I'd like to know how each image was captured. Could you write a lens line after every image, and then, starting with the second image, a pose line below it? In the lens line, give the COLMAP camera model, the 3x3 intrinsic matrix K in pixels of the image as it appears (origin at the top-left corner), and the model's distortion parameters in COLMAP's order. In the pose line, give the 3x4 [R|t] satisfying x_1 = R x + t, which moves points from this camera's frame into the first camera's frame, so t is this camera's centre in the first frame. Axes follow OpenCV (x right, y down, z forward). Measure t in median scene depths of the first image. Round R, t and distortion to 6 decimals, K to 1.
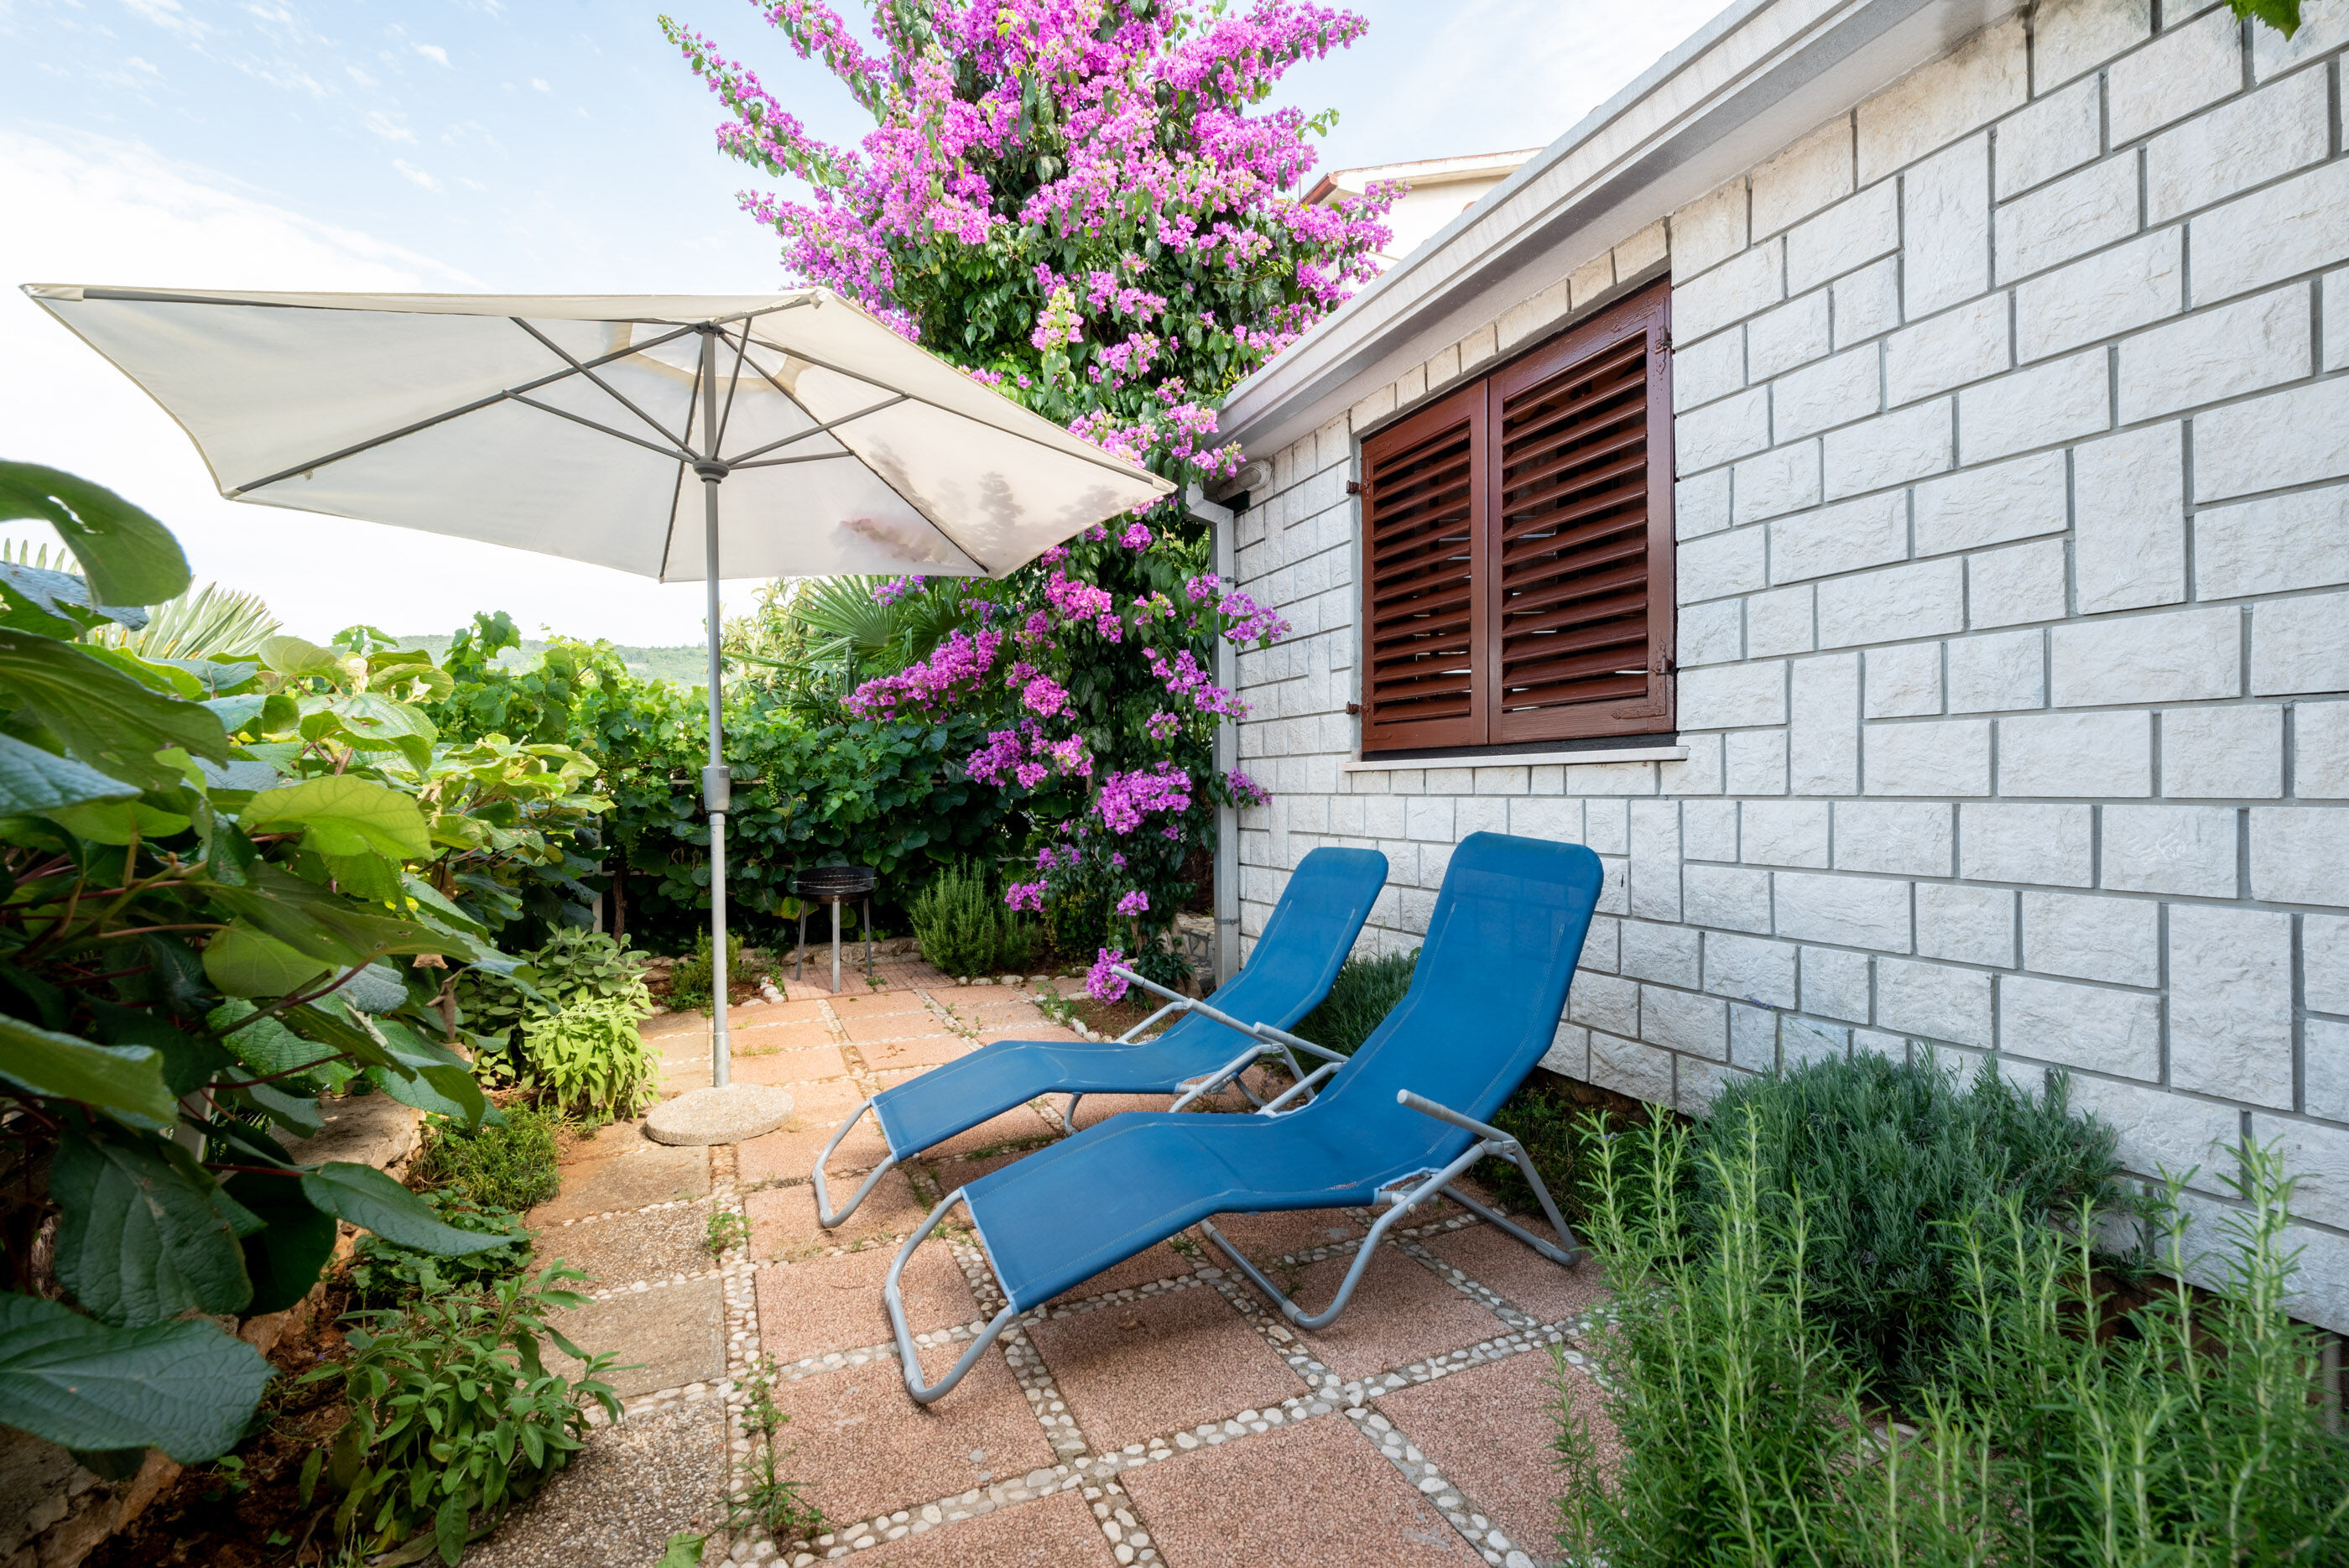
lens RADIAL K [[996.2, 0, 1172.3], [0, 996.2, 787.3], [0, 0, 1]] dist [-0.000618, -0.000868]
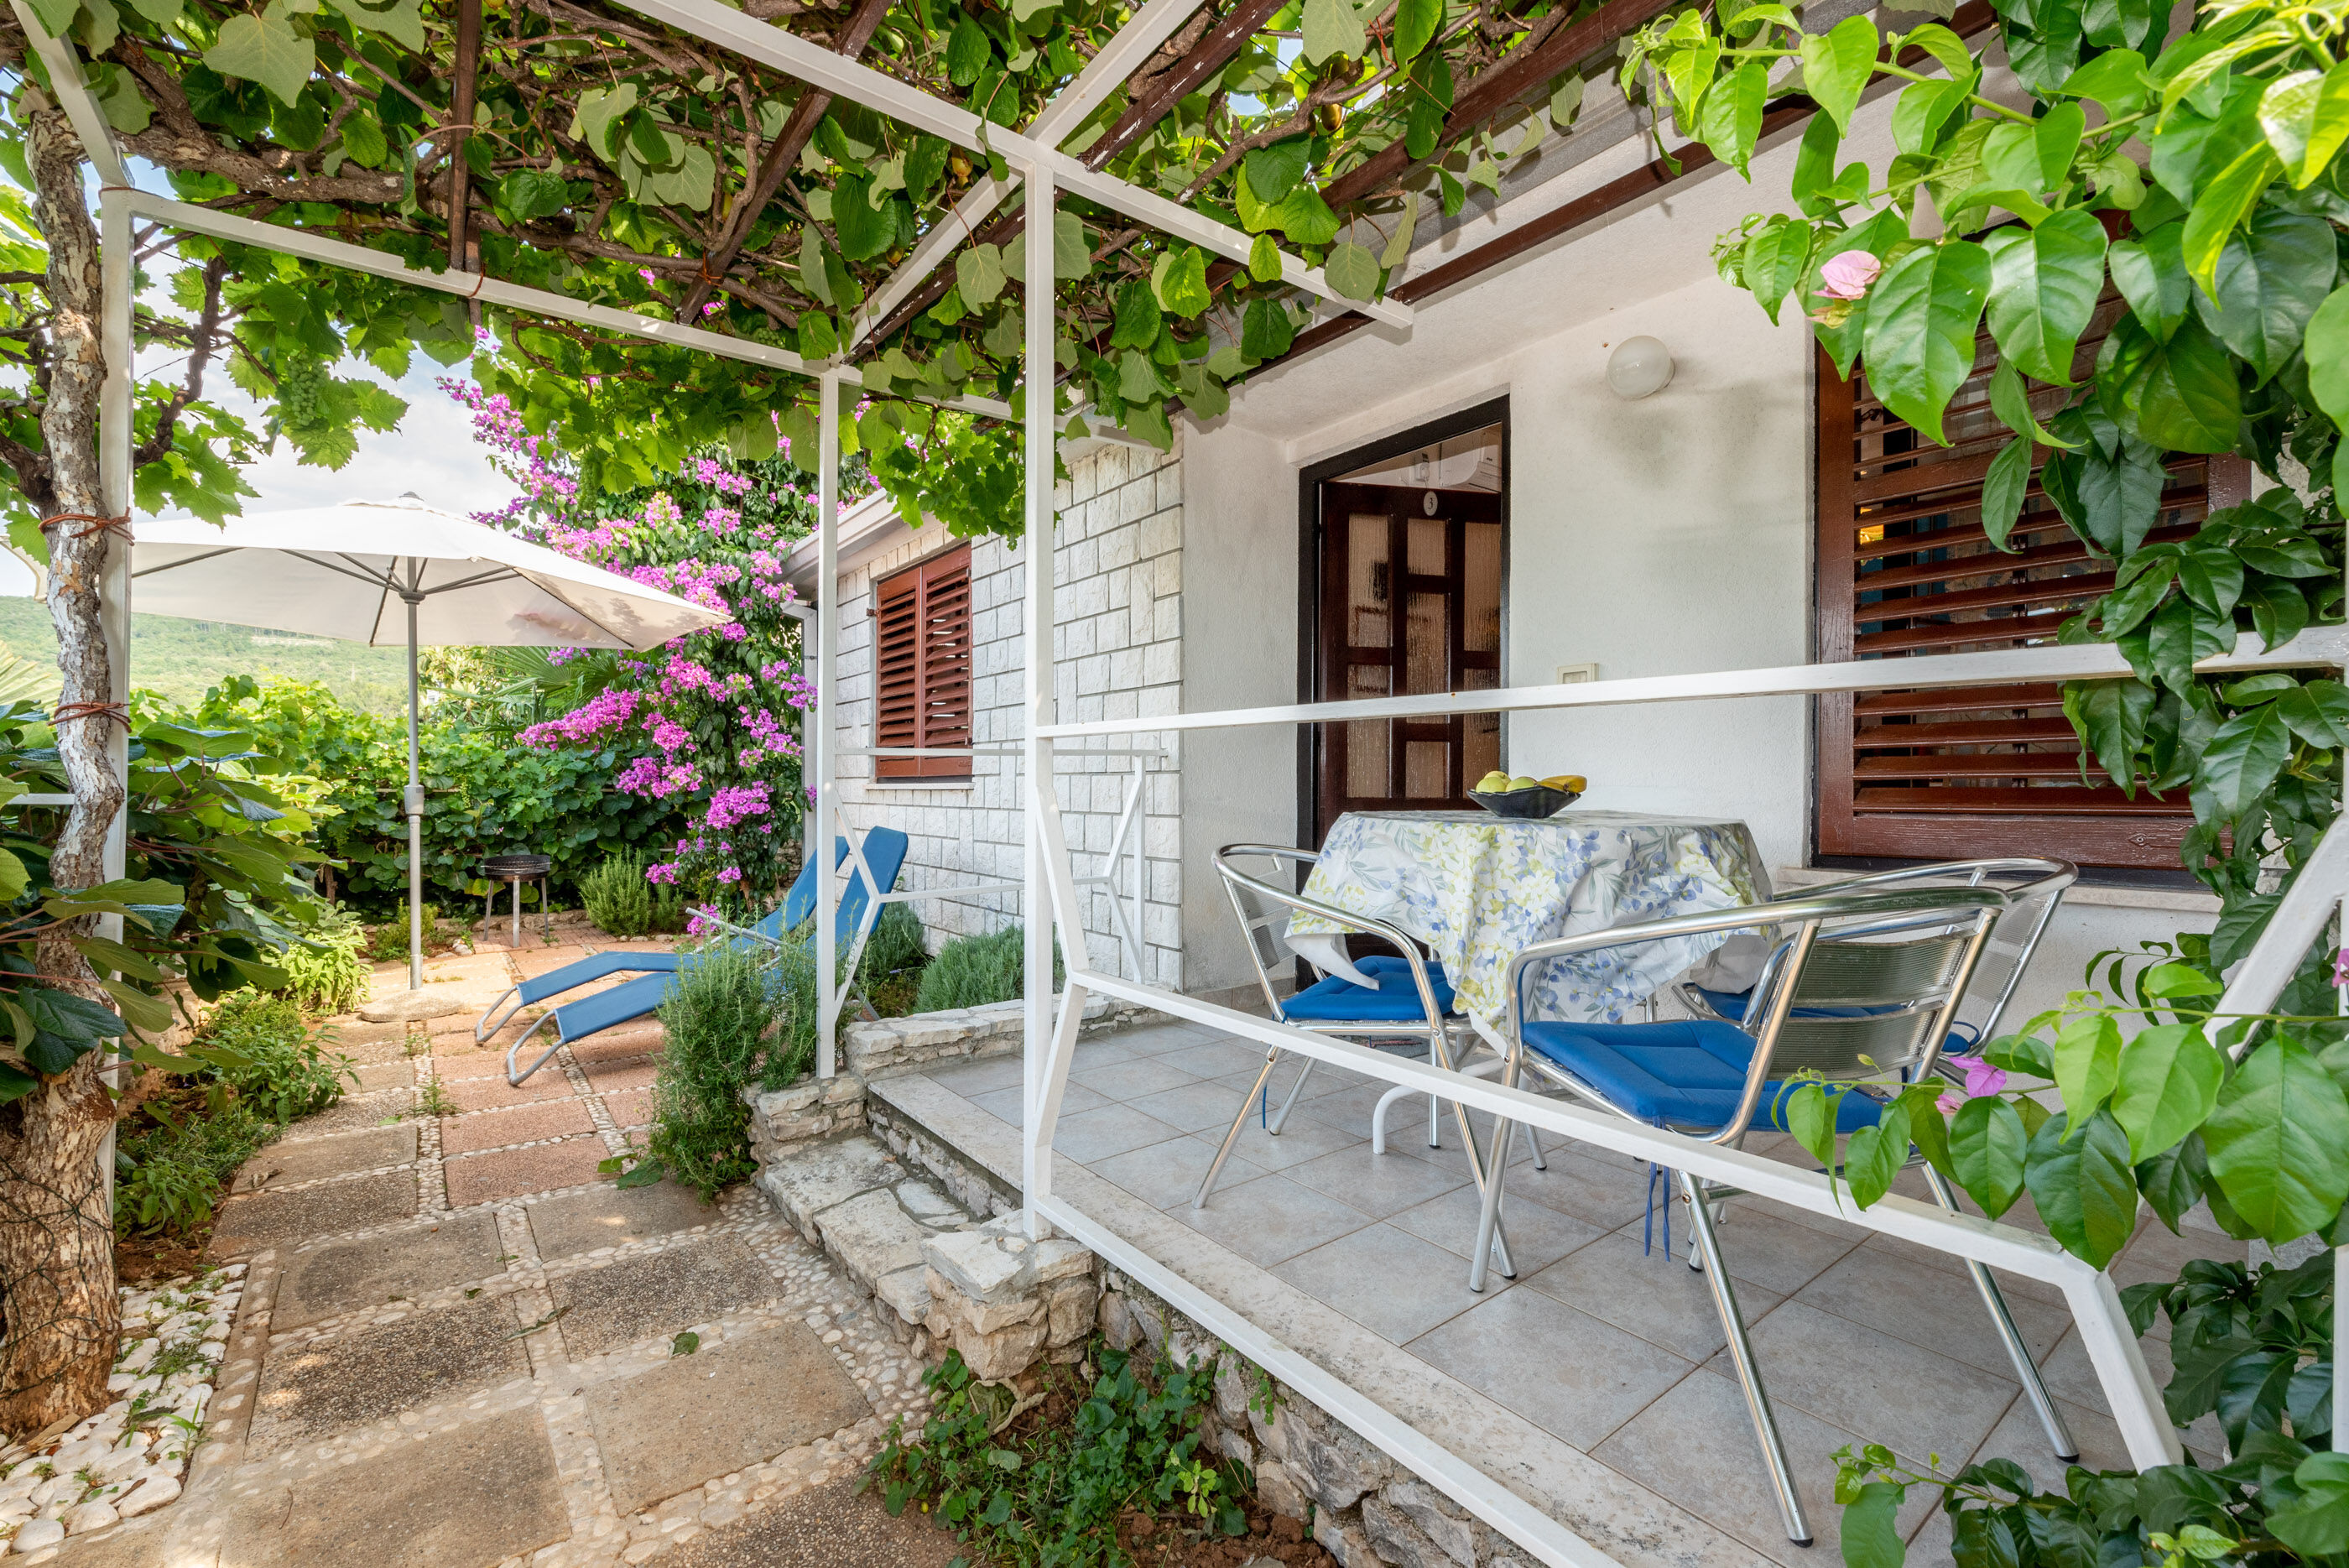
lens RADIAL K [[996.2, 0, 1178.9], [0, 996.2, 784.6], [0, 0, 1]] dist [-0.000618, -0.000868]
pose [[0.975725, 0.008087, 0.218851, 0.242790], [-0.007684, 0.999967, -0.002695, -0.018194], [-0.218866, 0.000948, 0.975754, -0.514916]]
